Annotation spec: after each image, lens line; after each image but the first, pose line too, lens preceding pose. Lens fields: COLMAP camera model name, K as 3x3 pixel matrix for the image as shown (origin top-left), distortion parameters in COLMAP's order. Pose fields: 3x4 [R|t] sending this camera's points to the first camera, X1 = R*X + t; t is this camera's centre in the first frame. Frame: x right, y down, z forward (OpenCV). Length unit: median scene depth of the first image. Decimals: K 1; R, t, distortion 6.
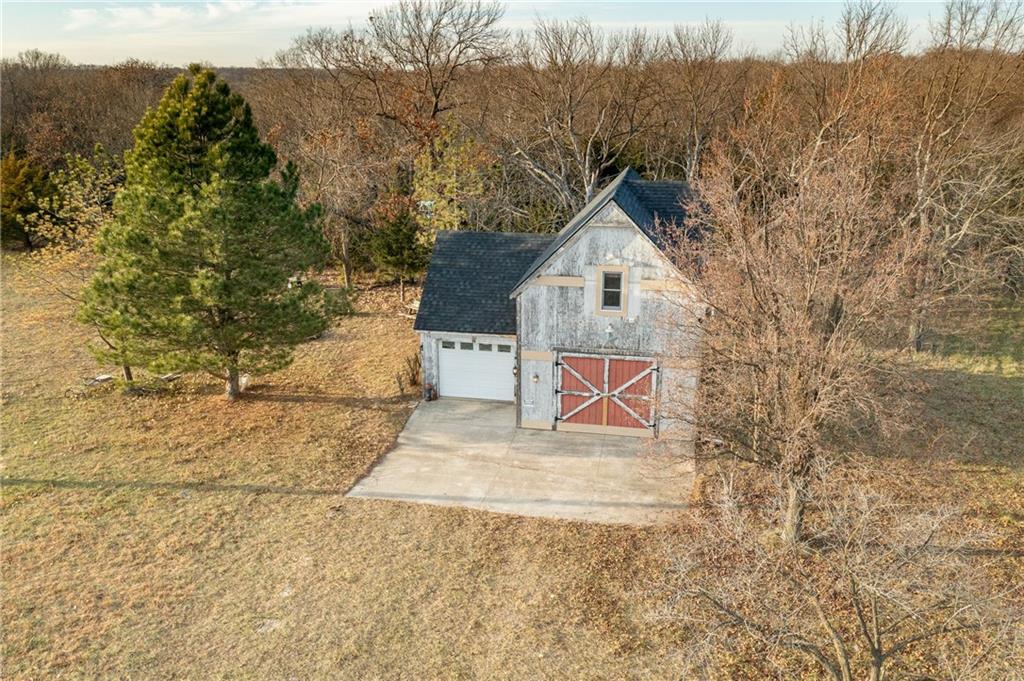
lens RADIAL K [[803.7, 0, 512.0], [0, 803.7, 340.5], [0, 0, 1]] dist [0.000145, 0.011909]
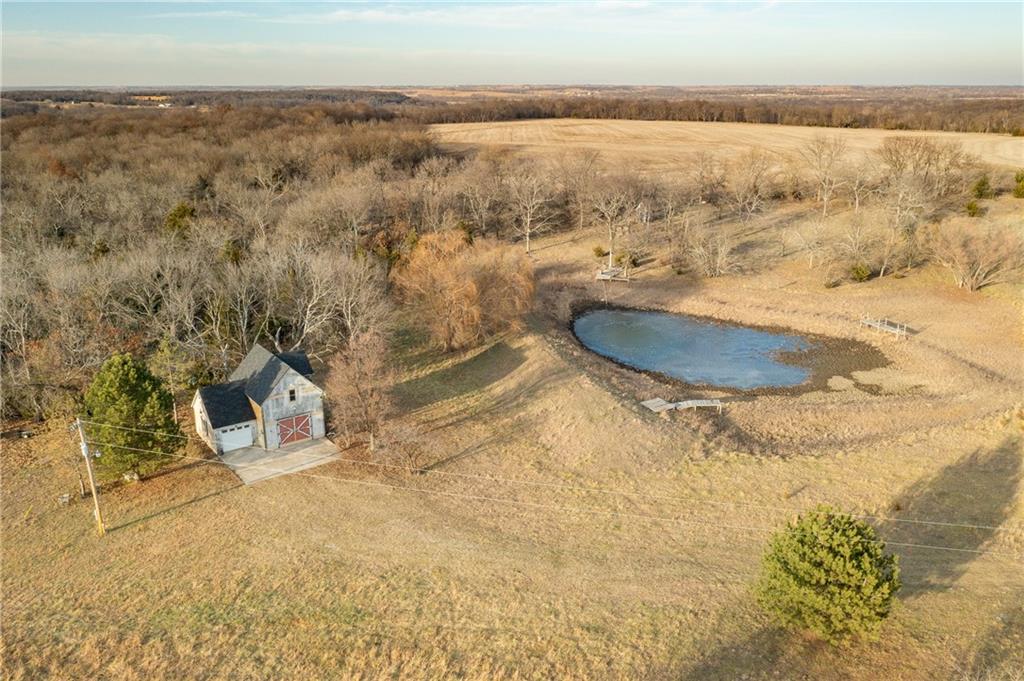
lens RADIAL K [[803.7, 0, 512.0], [0, 803.7, 340.5], [0, 0, 1]] dist [0.000145, 0.011909]
pose [[0.670366, -0.213287, 0.710717, -1.371306], [0.226711, 0.970872, 0.077521, -0.298884], [-0.706549, 0.109160, 0.699194, -1.645788]]
